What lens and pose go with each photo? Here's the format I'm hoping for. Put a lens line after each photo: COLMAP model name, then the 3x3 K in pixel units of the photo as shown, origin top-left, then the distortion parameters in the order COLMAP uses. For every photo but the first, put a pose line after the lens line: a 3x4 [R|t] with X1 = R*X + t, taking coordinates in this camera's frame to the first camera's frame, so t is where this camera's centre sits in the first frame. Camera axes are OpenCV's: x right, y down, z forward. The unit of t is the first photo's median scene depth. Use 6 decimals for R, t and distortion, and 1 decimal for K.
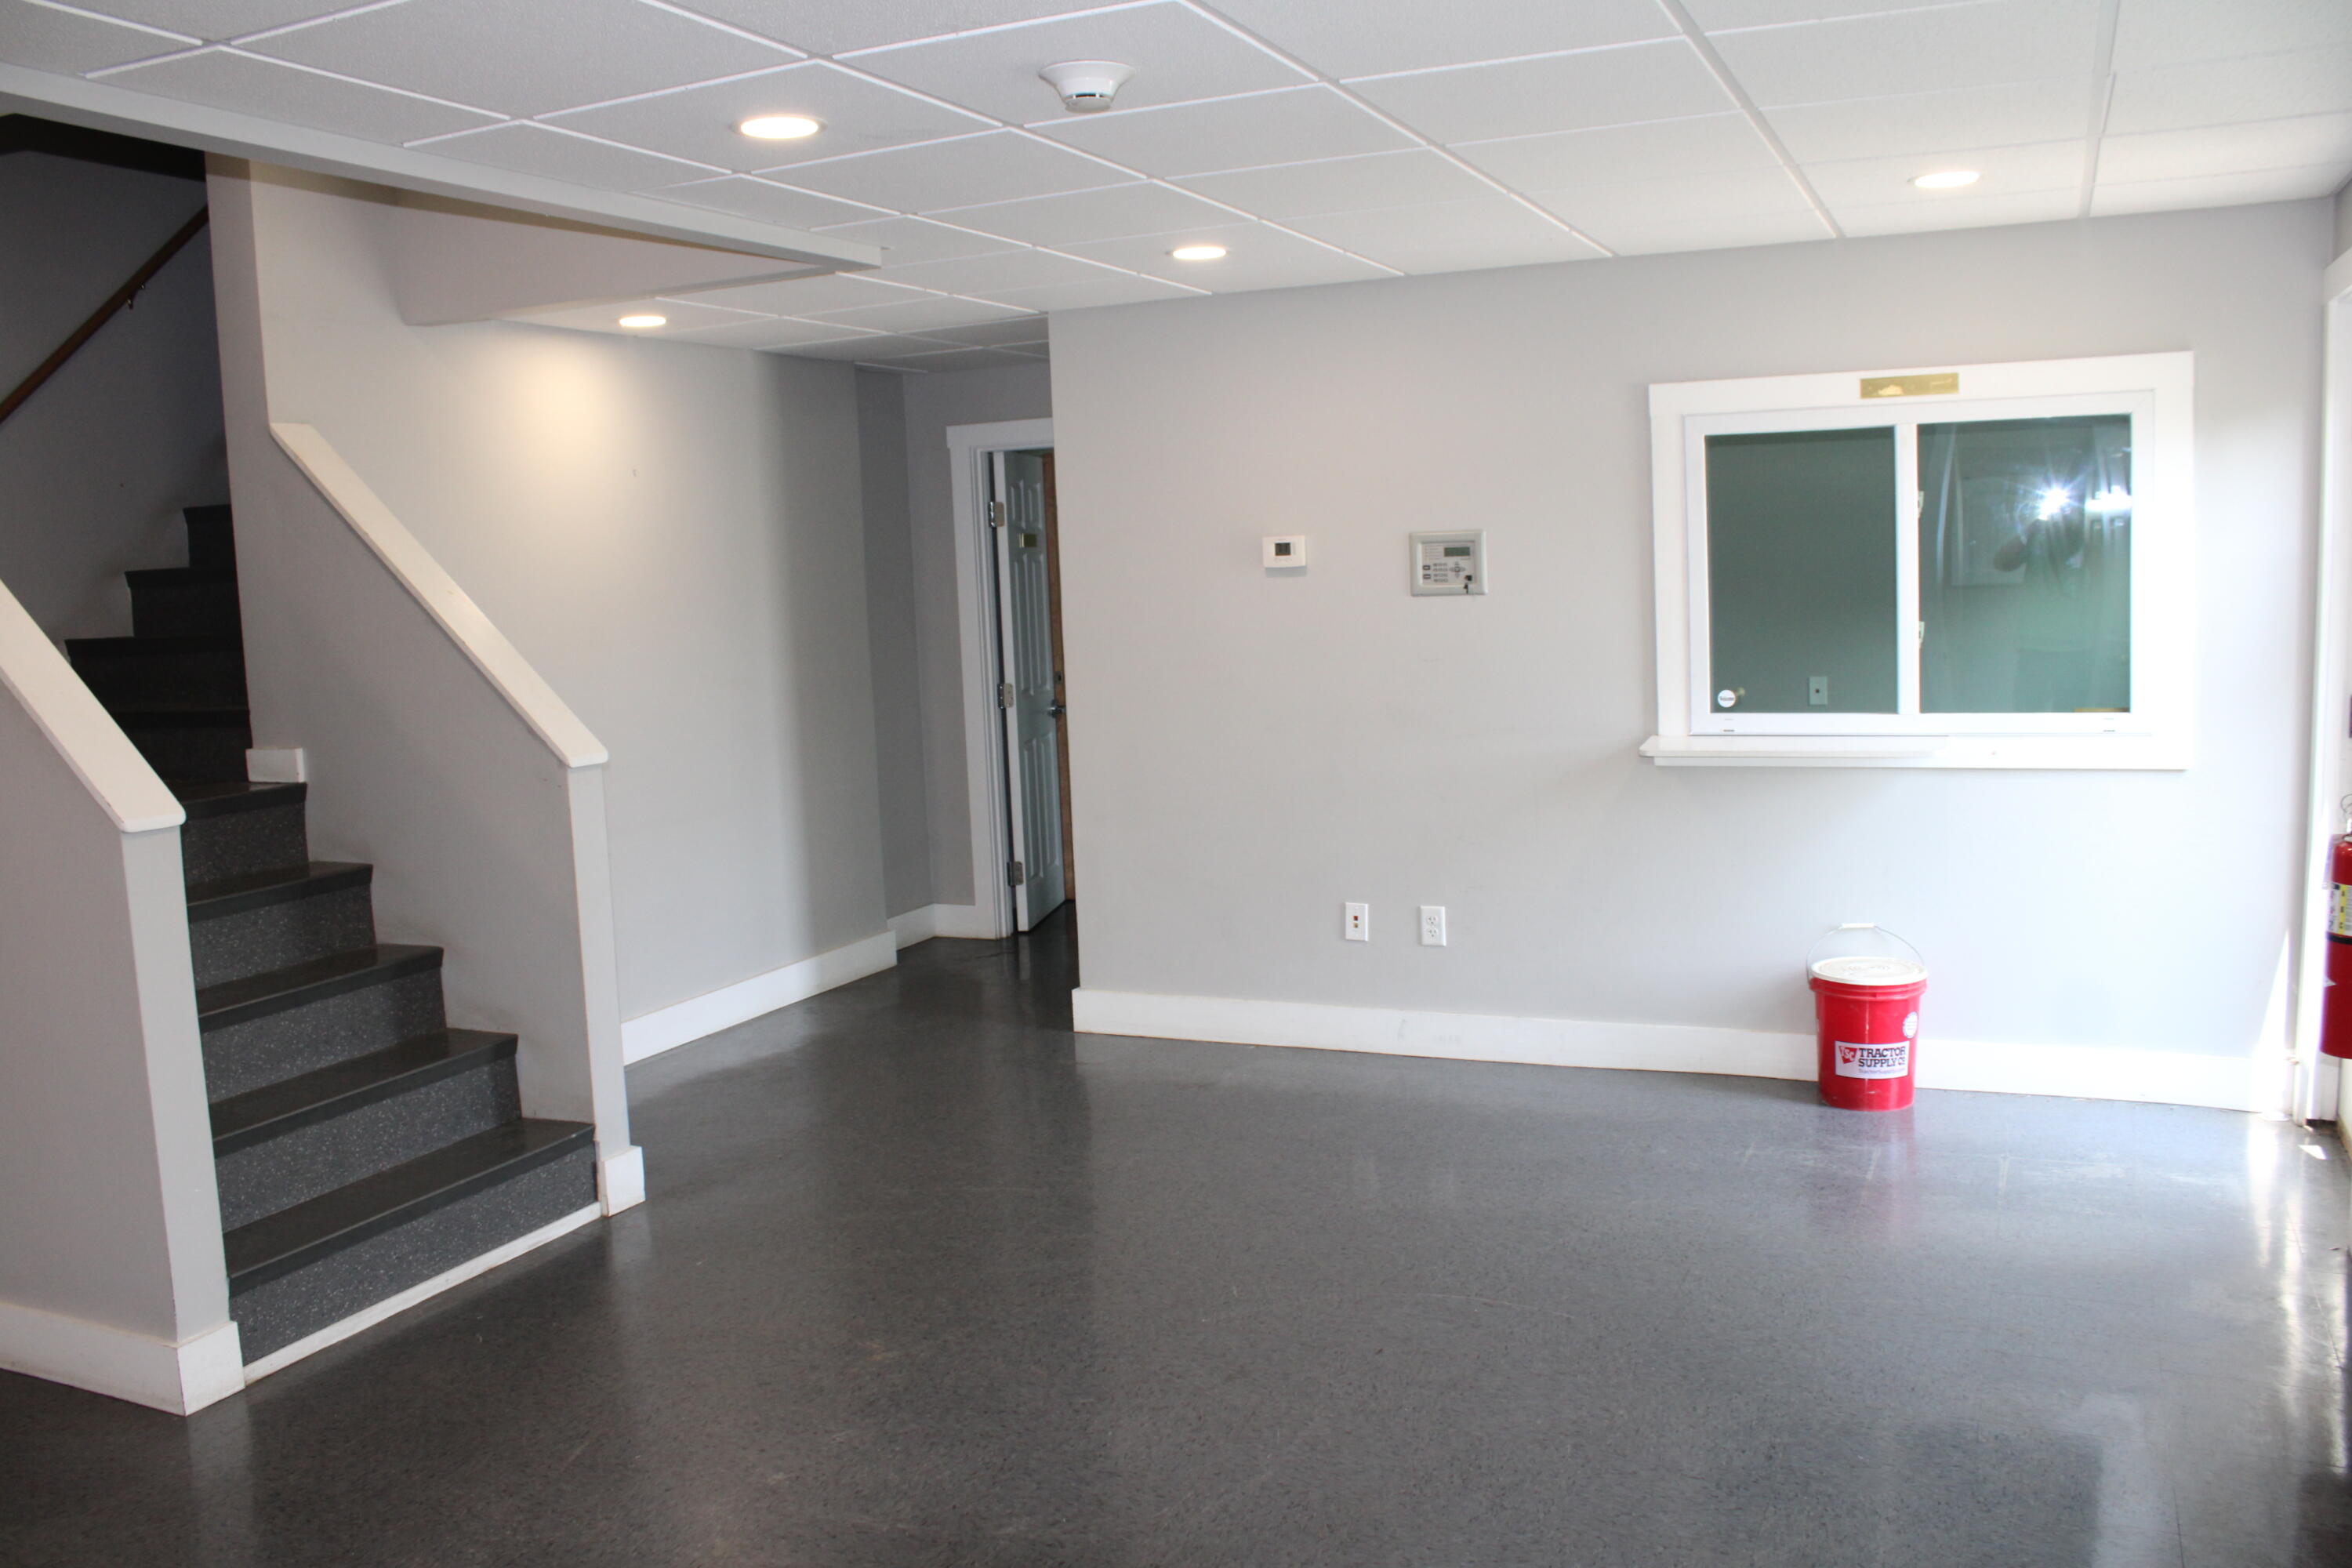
lens RADIAL K [[1948.5, 0, 1176.0], [0, 1948.5, 784.0], [0, 0, 1]] dist [-0.158708, 0.128866]
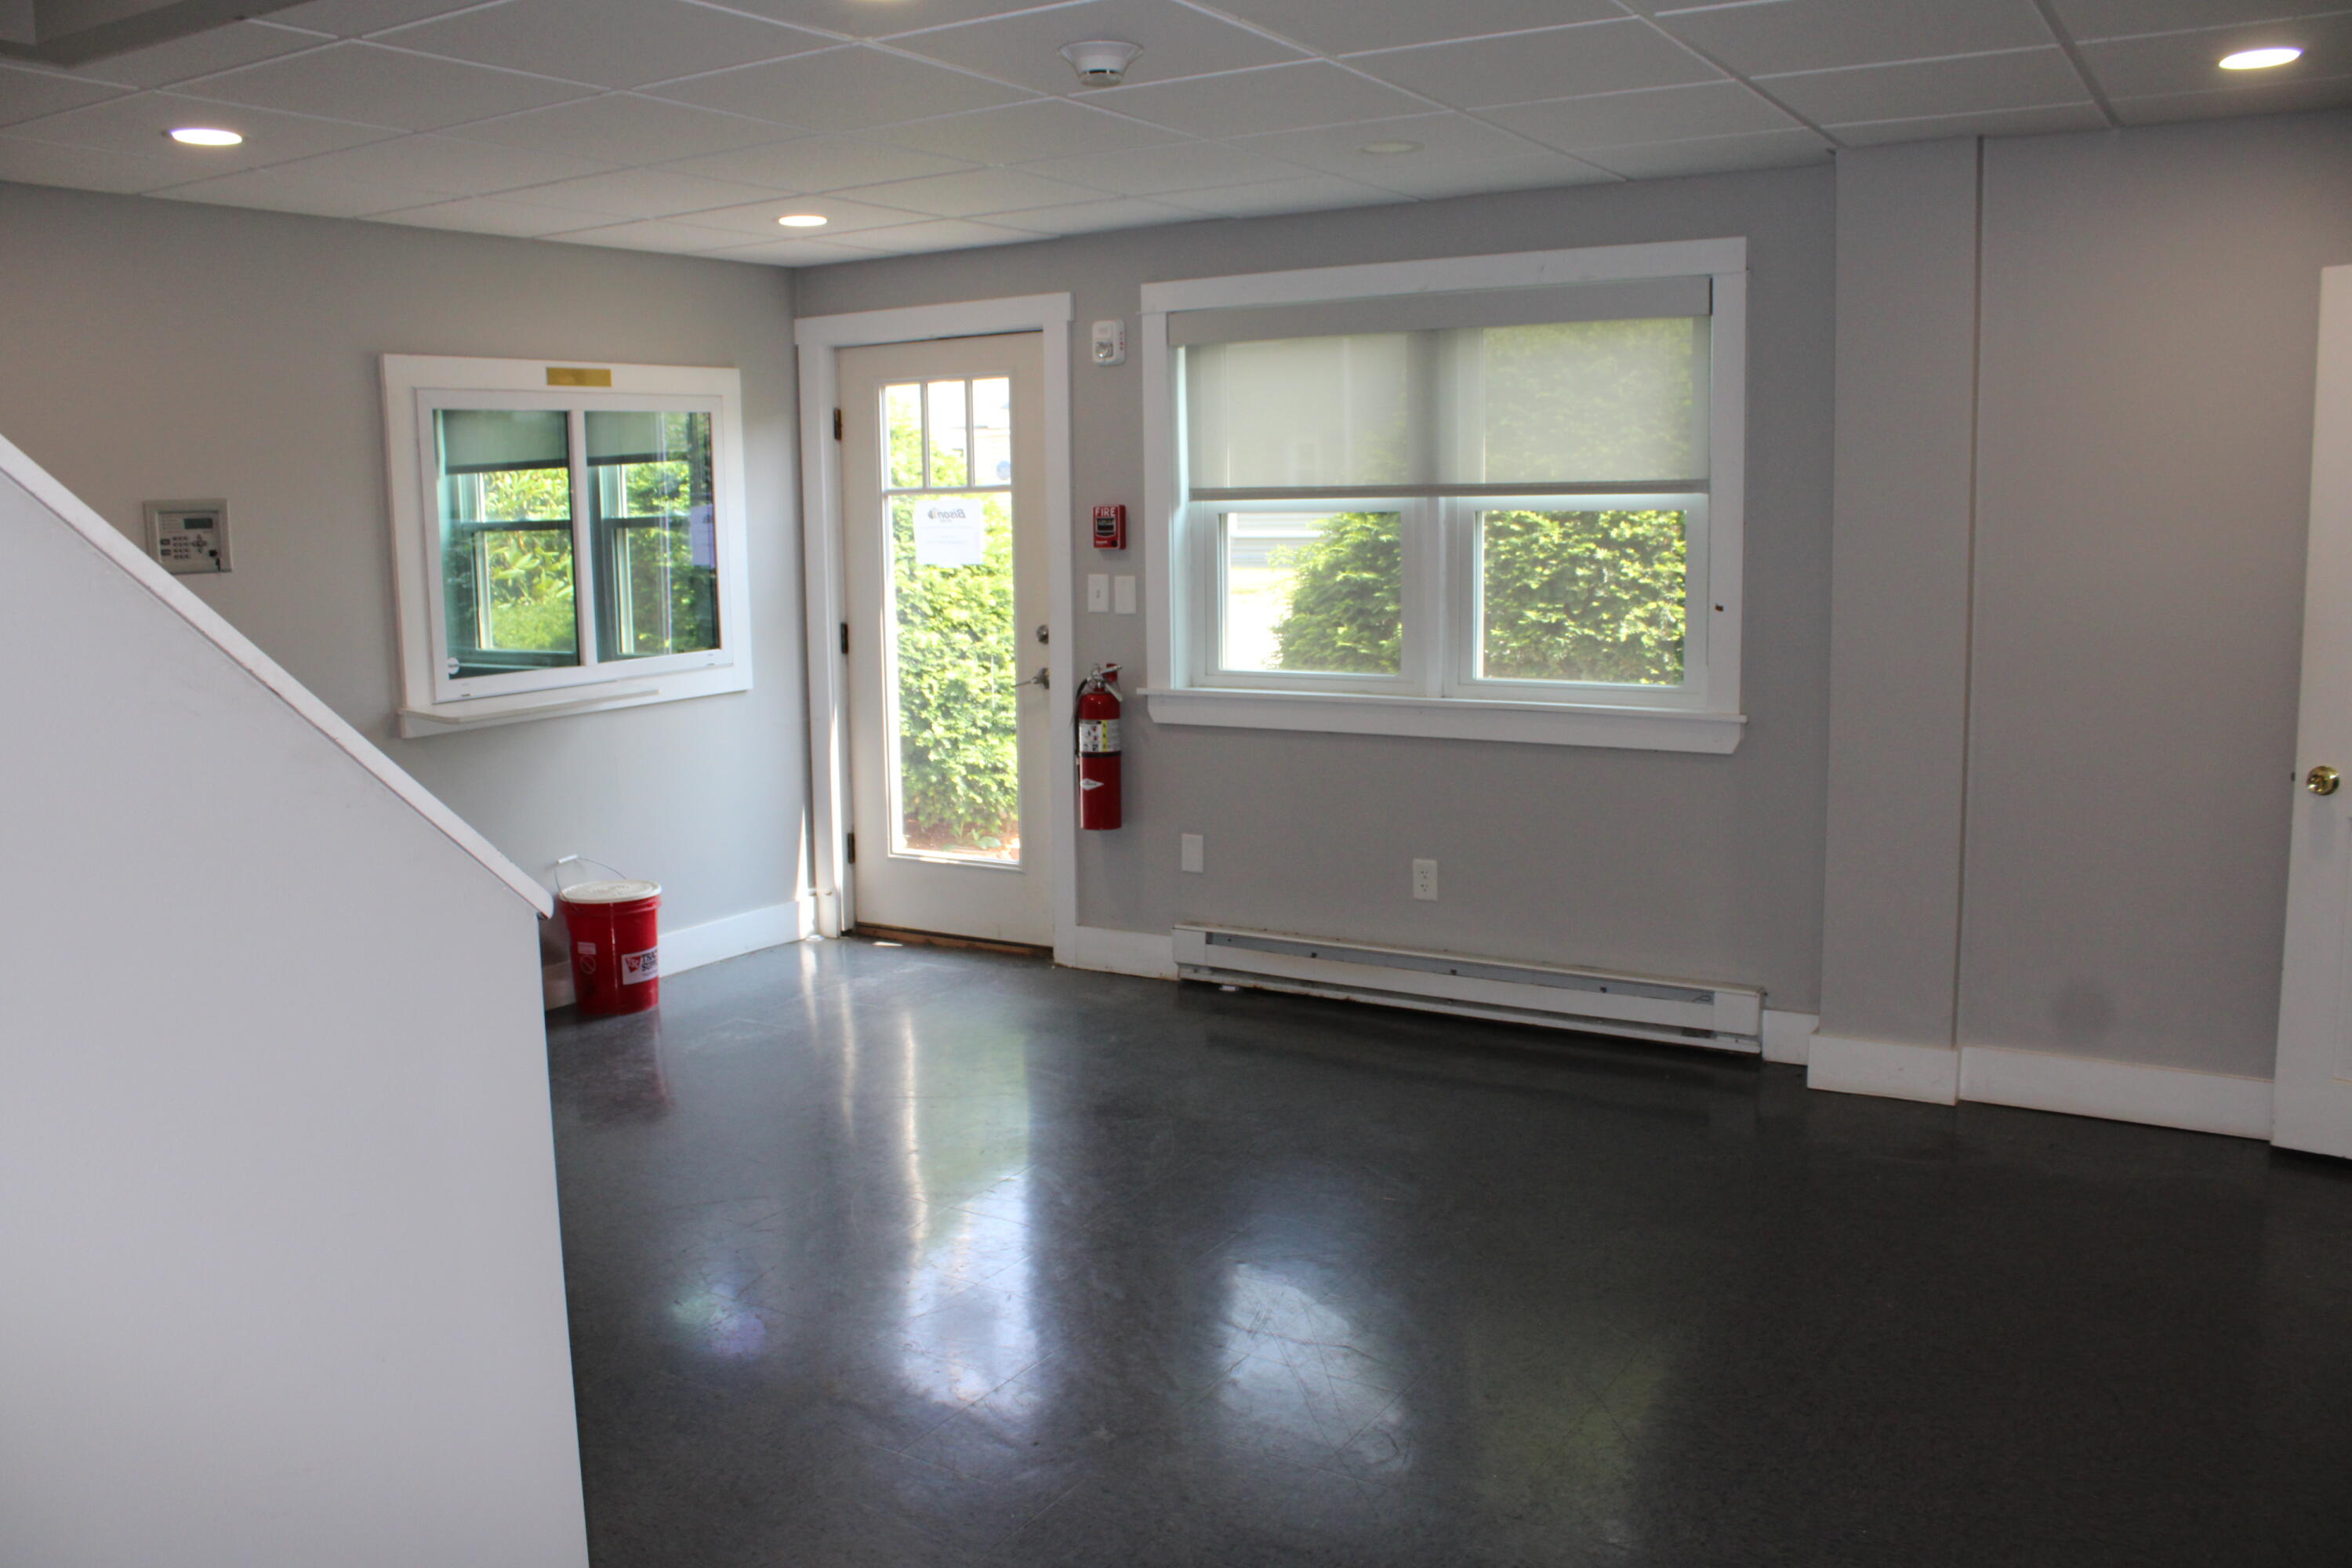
lens RADIAL K [[1948.5, 0, 1176.0], [0, 1948.5, 784.0], [0, 0, 1]] dist [-0.158708, 0.128866]
pose [[0.128827, -0.113289, 0.985175, -0.687466], [0.121427, 0.987780, 0.097710, -0.034772], [-0.984205, 0.107039, 0.141009, 0.483992]]
